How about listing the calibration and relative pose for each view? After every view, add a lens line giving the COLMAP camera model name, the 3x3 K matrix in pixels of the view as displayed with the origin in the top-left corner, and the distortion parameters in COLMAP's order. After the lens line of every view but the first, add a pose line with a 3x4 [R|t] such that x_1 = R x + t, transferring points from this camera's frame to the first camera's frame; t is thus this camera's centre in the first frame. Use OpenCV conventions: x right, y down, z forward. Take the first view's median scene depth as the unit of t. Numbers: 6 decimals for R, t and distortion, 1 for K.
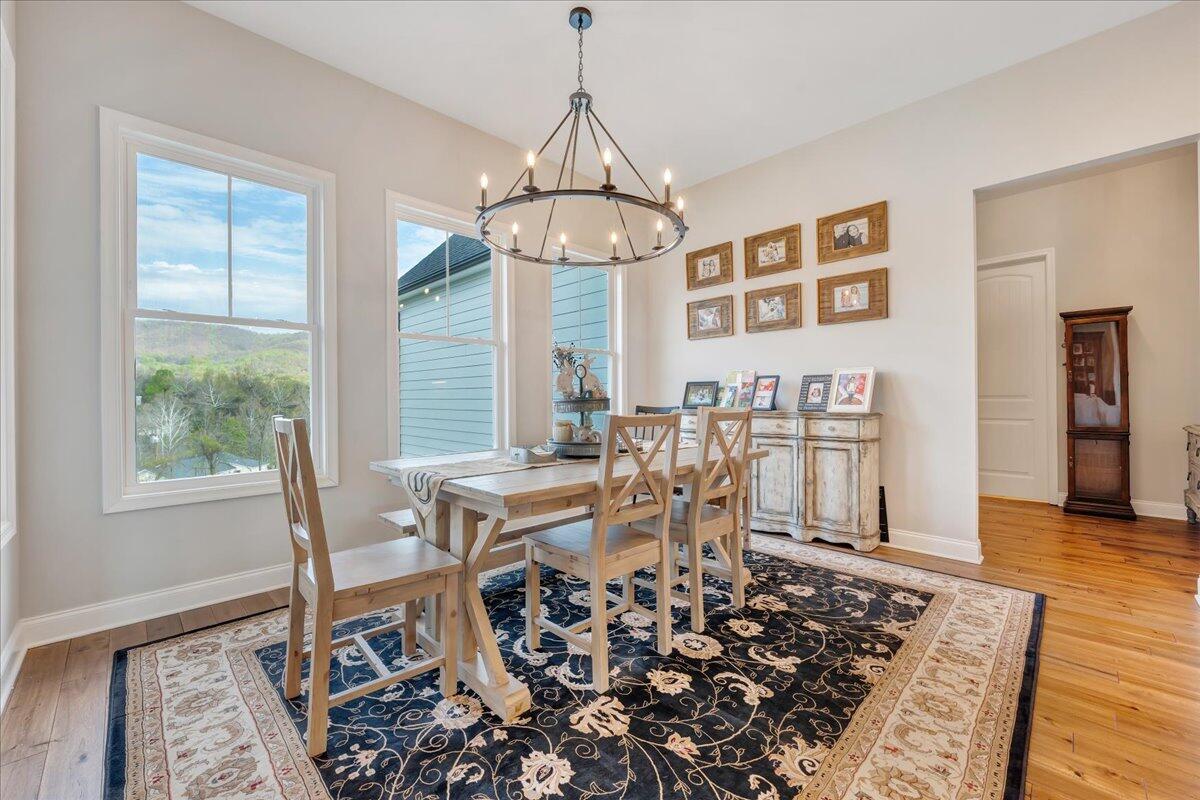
lens RADIAL K [[476.5, 0, 604.4], [0, 476.5, 393.7], [0, 0, 1]] dist [-0.000492, -0.000101]
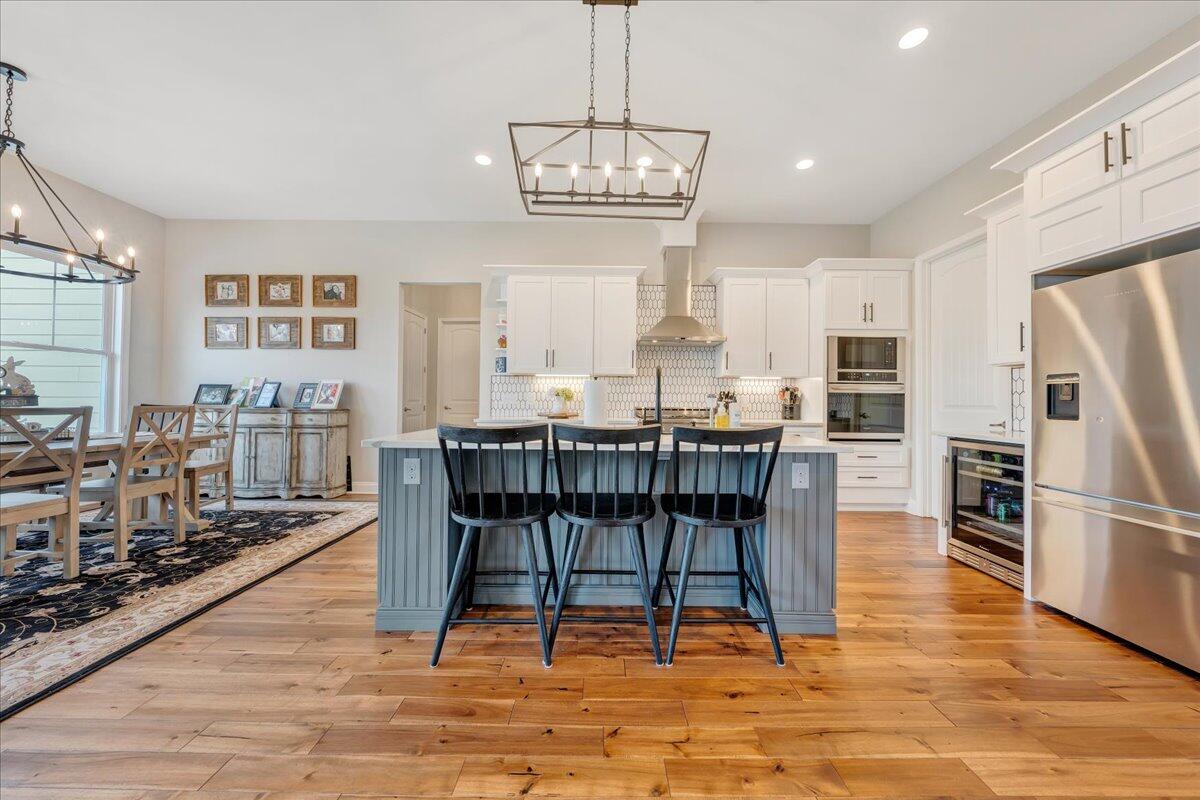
lens RADIAL K [[413.3, 0, 600.6], [0, 413.3, 394.0], [0, 0, 1]] dist [-0.002309, 0.000165]
pose [[0.713470, 0.023825, 0.700281, 0.205652], [-0.018366, 0.999714, -0.015300, -0.003042], [-0.700445, -0.001946, 0.713704, -0.519302]]
